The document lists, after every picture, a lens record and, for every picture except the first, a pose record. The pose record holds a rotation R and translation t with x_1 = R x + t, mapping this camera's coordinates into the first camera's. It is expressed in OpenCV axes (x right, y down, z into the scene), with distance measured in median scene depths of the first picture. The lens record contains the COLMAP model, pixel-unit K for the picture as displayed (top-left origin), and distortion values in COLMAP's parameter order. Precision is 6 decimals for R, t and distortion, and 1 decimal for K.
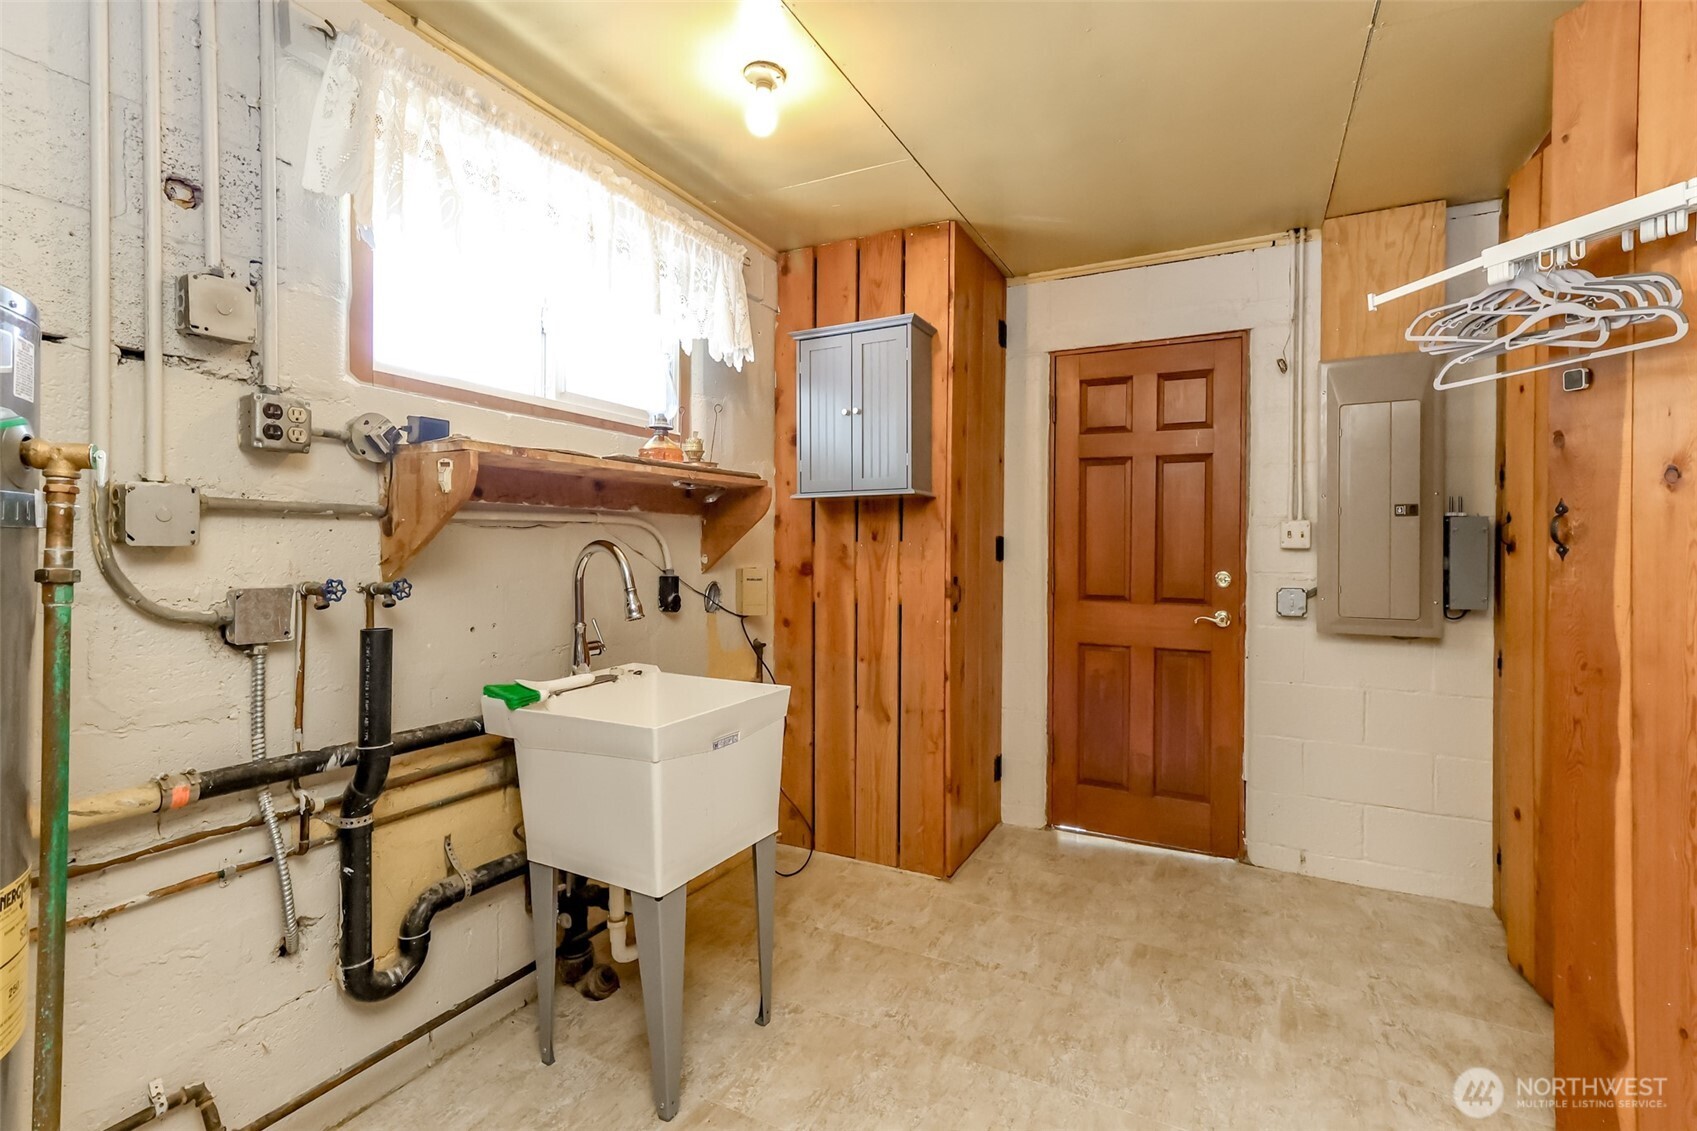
lens RADIAL K [[777.7, 0, 837.2], [0, 777.7, 562.2], [0, 0, 1]] dist [0.017558, 0.000323]
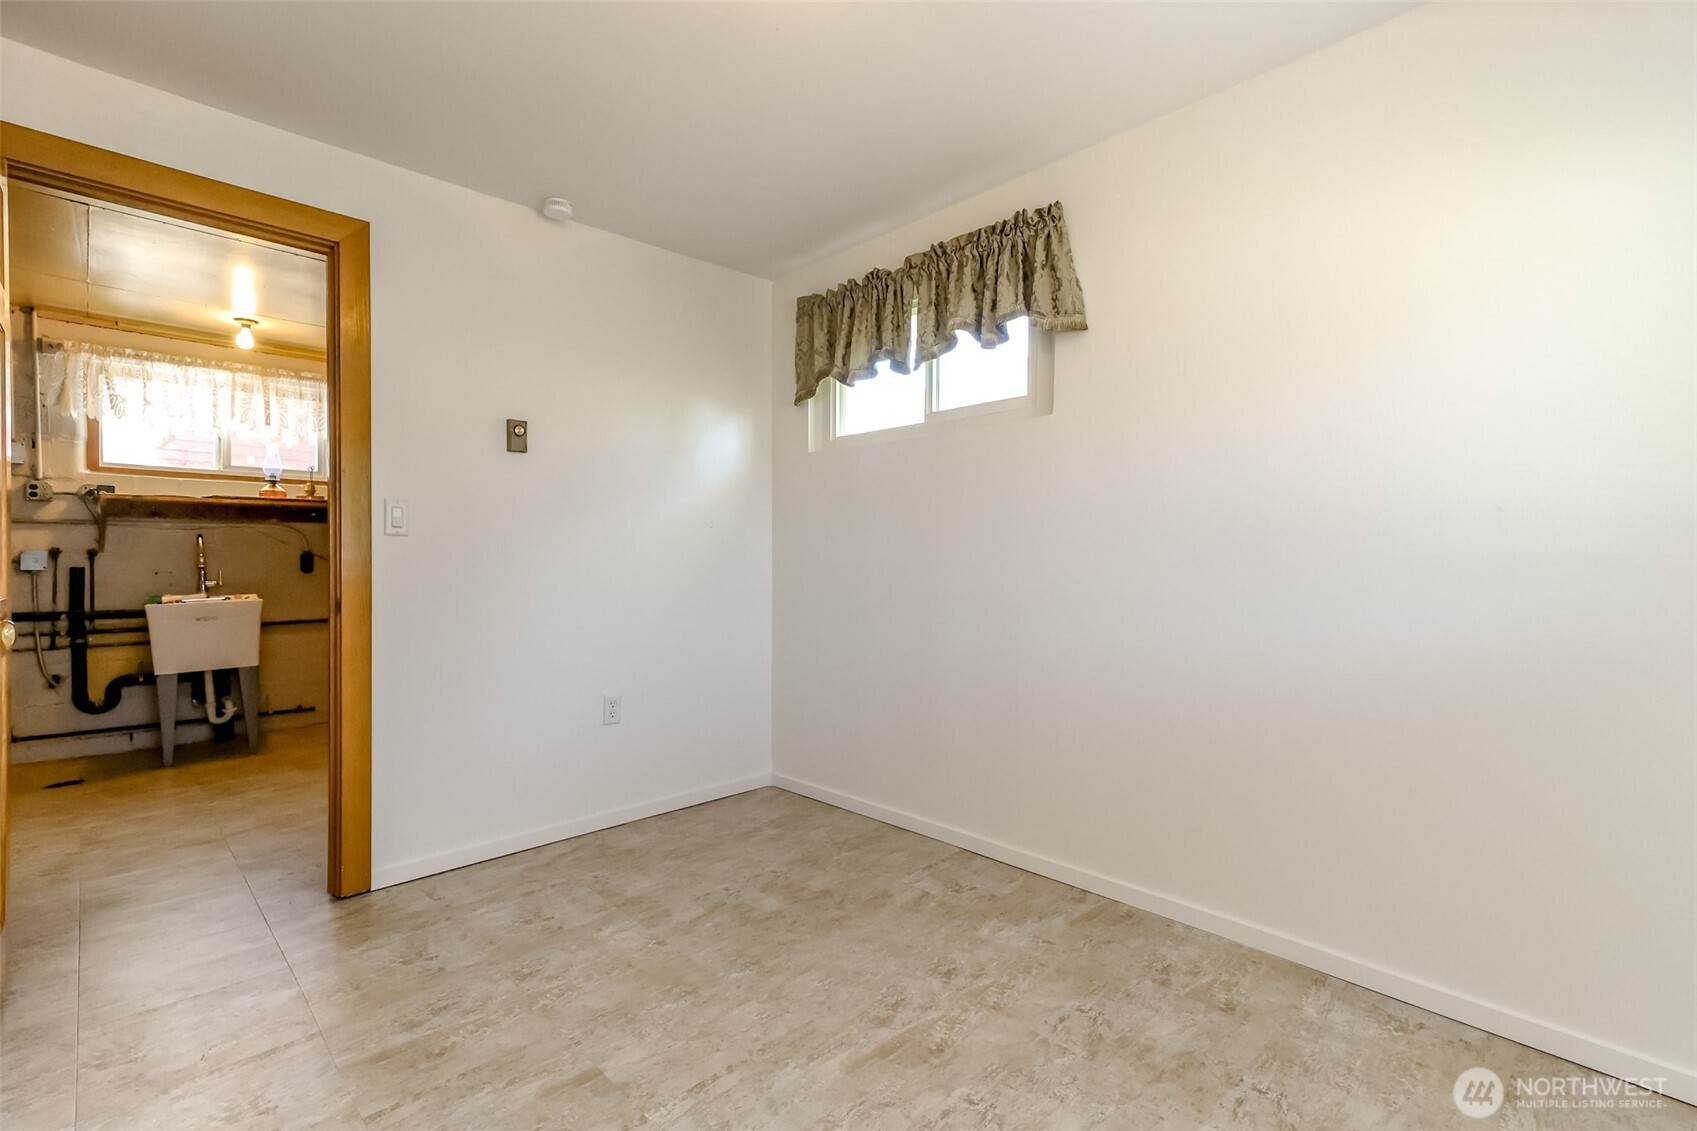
lens RADIAL K [[746.9, 0, 851.8], [0, 746.9, 559.9], [0, 0, 1]] dist [0.007646, -0.000287]
pose [[0.954788, -0.000944, -0.297287, 2.192808], [-0.000536, 0.999988, -0.004898, 0.060512], [0.297288, 0.004836, 0.954776, -0.528754]]
